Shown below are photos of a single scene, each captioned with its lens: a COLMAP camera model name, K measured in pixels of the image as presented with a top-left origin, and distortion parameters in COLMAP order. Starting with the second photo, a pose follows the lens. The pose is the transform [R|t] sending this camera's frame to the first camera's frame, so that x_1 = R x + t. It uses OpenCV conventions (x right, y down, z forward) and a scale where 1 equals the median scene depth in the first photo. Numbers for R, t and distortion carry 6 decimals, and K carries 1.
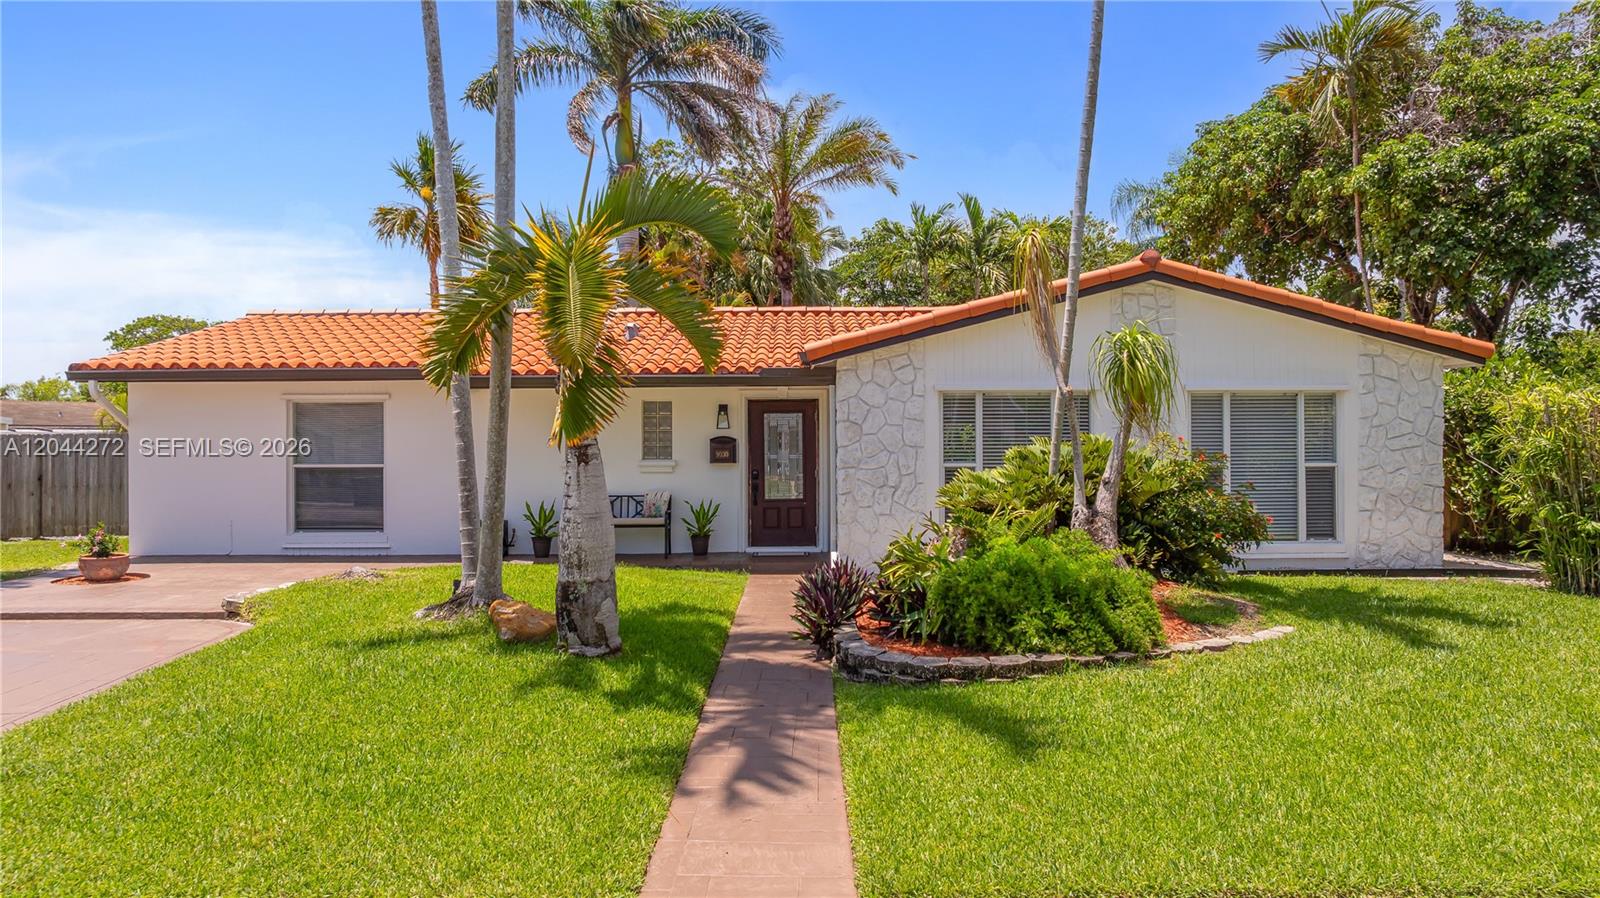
lens RADIAL K [[1124.2, 0, 800.0], [0, 1124.2, 449.0], [0, 0, 1]] dist [-0.038393, 0.035306]
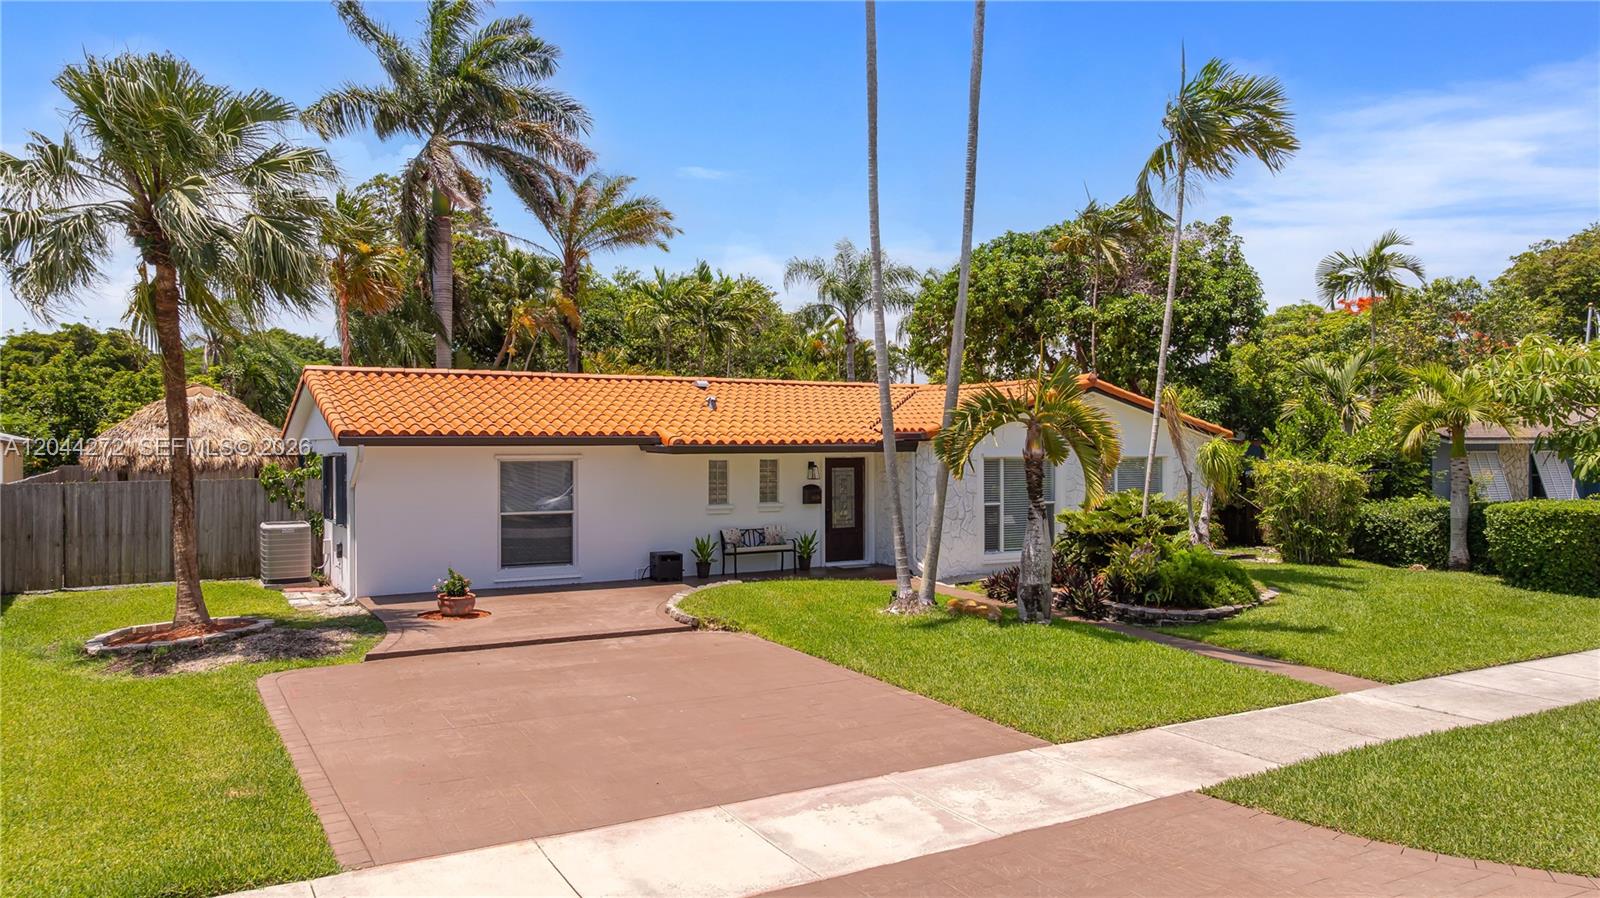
lens RADIAL K [[1116.0, 0, 800.0], [0, 1116.0, 449.0], [0, 0, 1]] dist [-0.033245, 0.021874]
pose [[0.872329, 0.000186, 0.488919, -0.864305], [-0.000109, 1.000000, -0.000186, -0.063104], [-0.488919, 0.000109, 0.872329, -0.241981]]
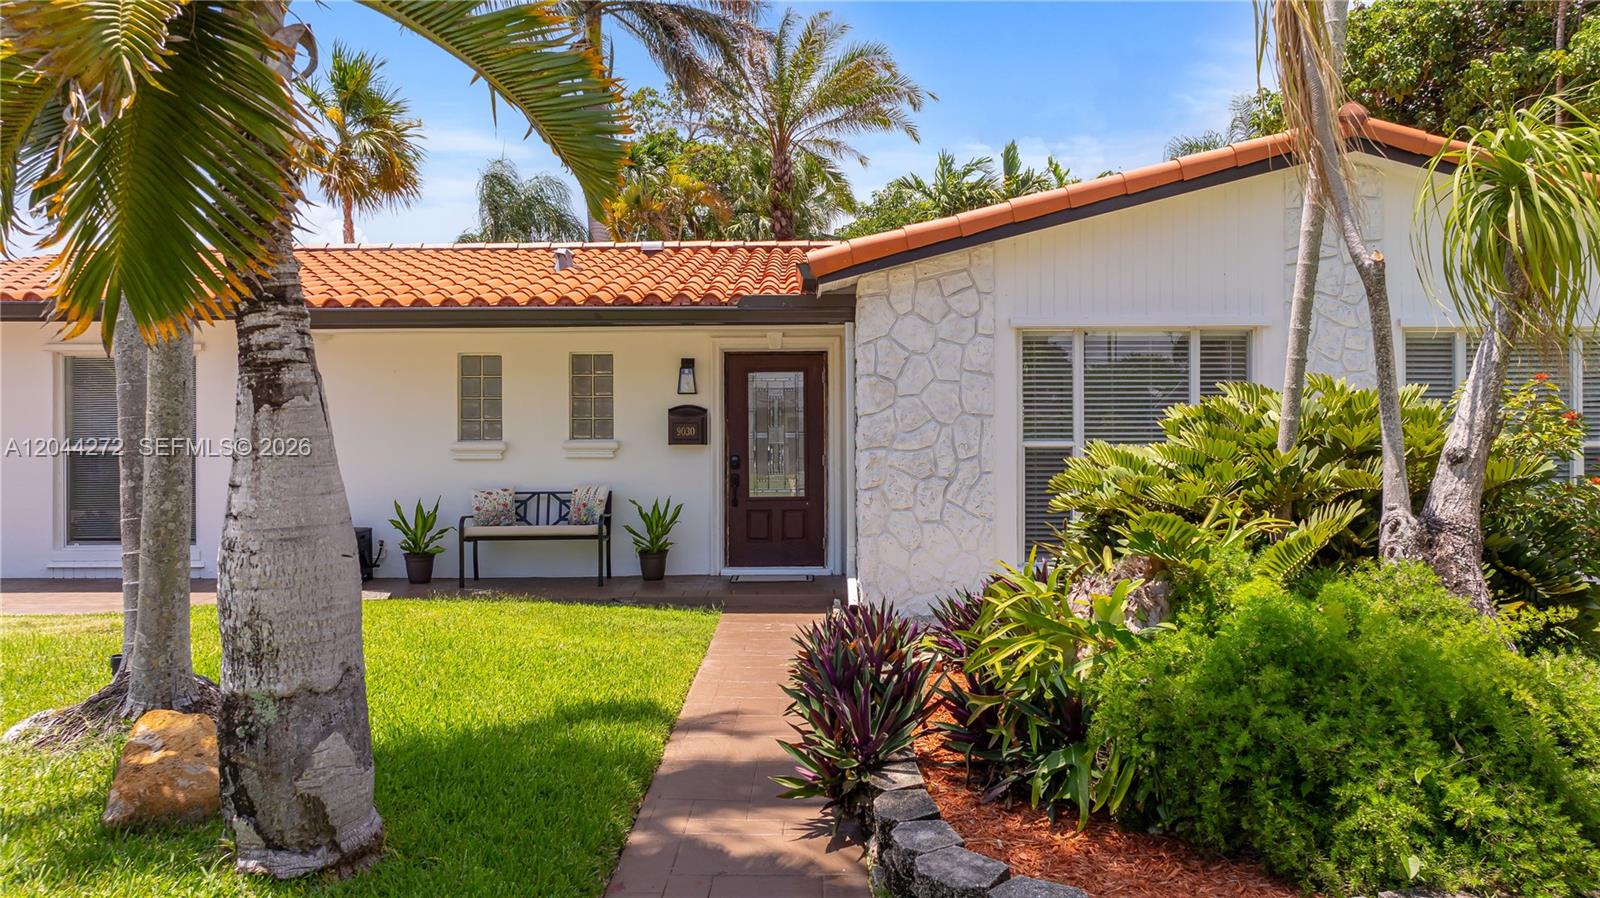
lens RADIAL K [[1129.0, 0, 800.0], [0, 1129.0, 449.0], [0, 0, 1]] dist [-0.024515, 0.001285]
pose [[0.999999, 0.000459, -0.001486, 0.000946], [-0.000458, 1.000000, 0.000363, 0.016873], [0.001486, -0.000362, 0.999999, 0.354362]]
